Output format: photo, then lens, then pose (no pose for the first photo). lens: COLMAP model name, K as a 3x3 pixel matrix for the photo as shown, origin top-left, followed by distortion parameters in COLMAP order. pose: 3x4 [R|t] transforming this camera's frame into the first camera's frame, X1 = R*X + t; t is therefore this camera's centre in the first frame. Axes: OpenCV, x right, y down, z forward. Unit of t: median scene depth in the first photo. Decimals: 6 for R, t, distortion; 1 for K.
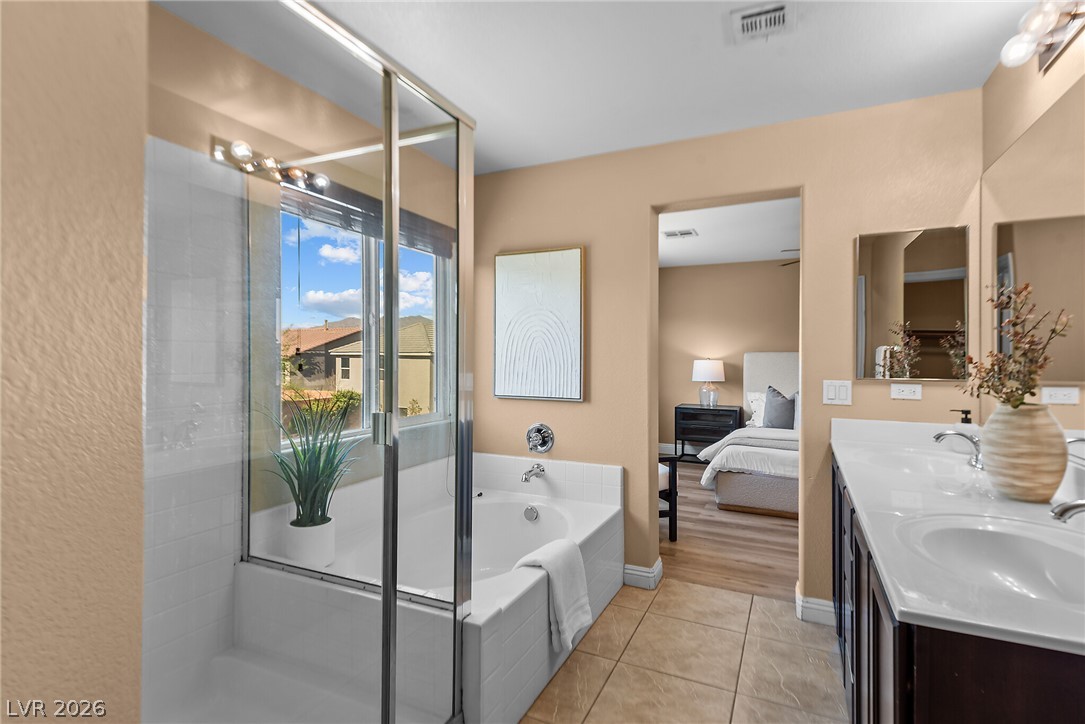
lens RADIAL K [[502.8, 0, 541.8], [0, 502.8, 356.6], [0, 0, 1]] dist [0.019850, -0.001438]
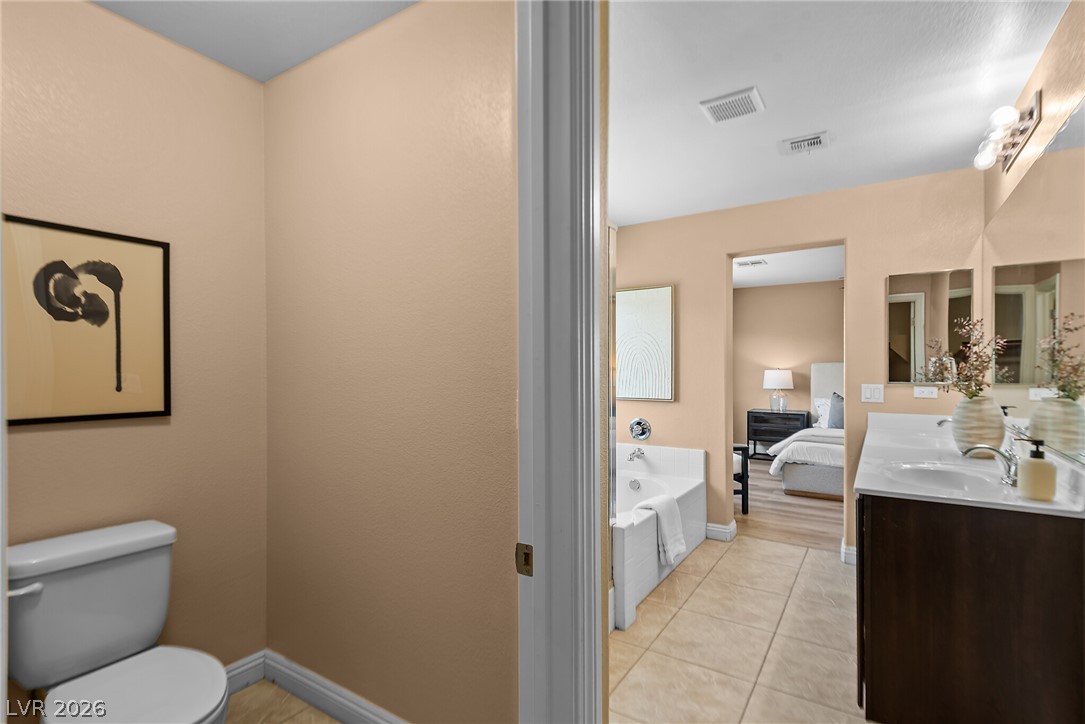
lens RADIAL K [[502.8, 0, 546.9], [0, 502.8, 372.8], [0, 0, 1]] dist [0.019850, -0.001438]
pose [[0.992501, -0.005143, -0.122131, -0.098317], [0.006300, 0.999939, 0.009090, -0.000826], [0.122077, -0.009791, 0.992472, -0.403008]]
